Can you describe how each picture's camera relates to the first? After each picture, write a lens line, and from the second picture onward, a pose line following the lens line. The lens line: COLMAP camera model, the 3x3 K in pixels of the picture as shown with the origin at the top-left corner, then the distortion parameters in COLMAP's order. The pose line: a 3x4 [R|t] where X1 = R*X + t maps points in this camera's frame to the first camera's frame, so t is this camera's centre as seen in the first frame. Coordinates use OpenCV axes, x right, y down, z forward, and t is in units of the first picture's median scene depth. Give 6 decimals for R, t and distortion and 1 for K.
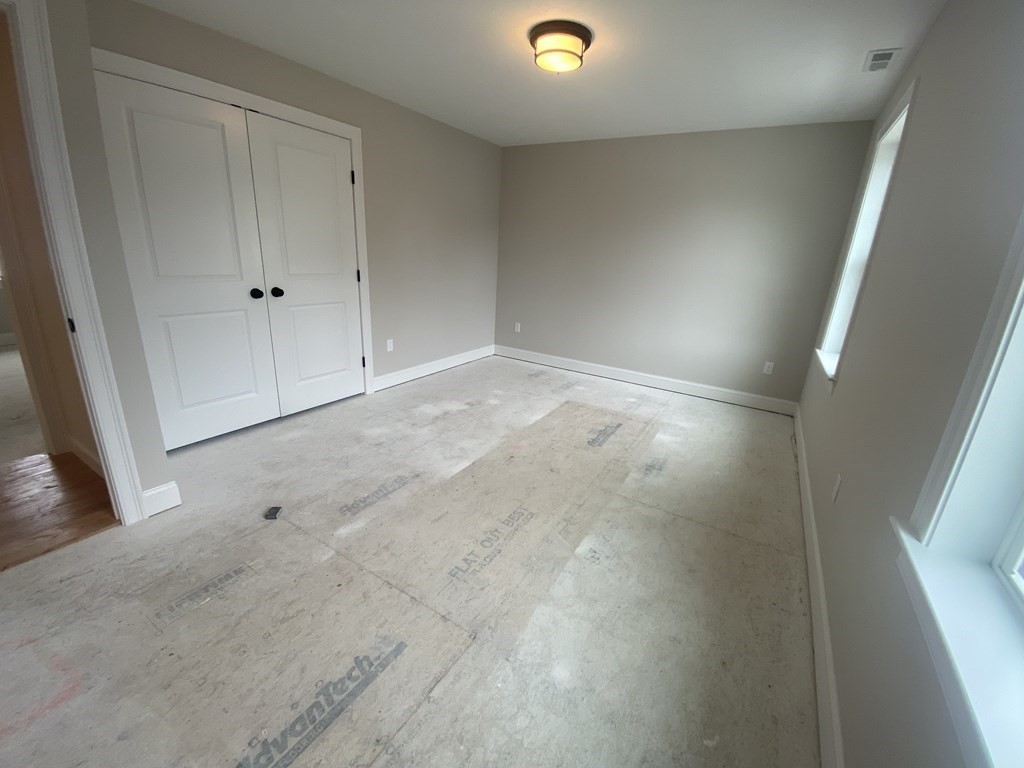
lens RADIAL K [[415.8, 0, 530.4], [0, 415.8, 374.9], [0, 0, 1]] dist [0.015555, -0.015579]
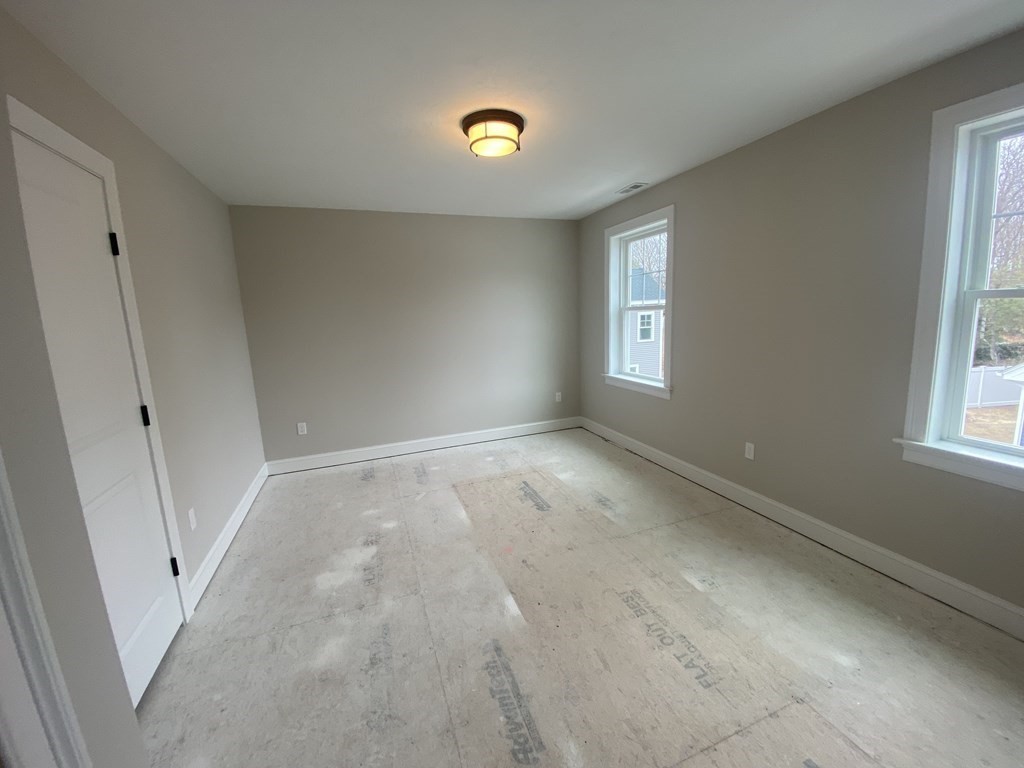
lens RADIAL K [[415.8, 0, 520.3], [0, 415.8, 369.2], [0, 0, 1]] dist [0.015555, -0.015579]
pose [[0.619701, -0.196526, 0.759834, -0.547766], [0.296341, 0.955067, 0.005333, -0.165836], [-0.726741, 0.221866, 0.650095, 0.308701]]
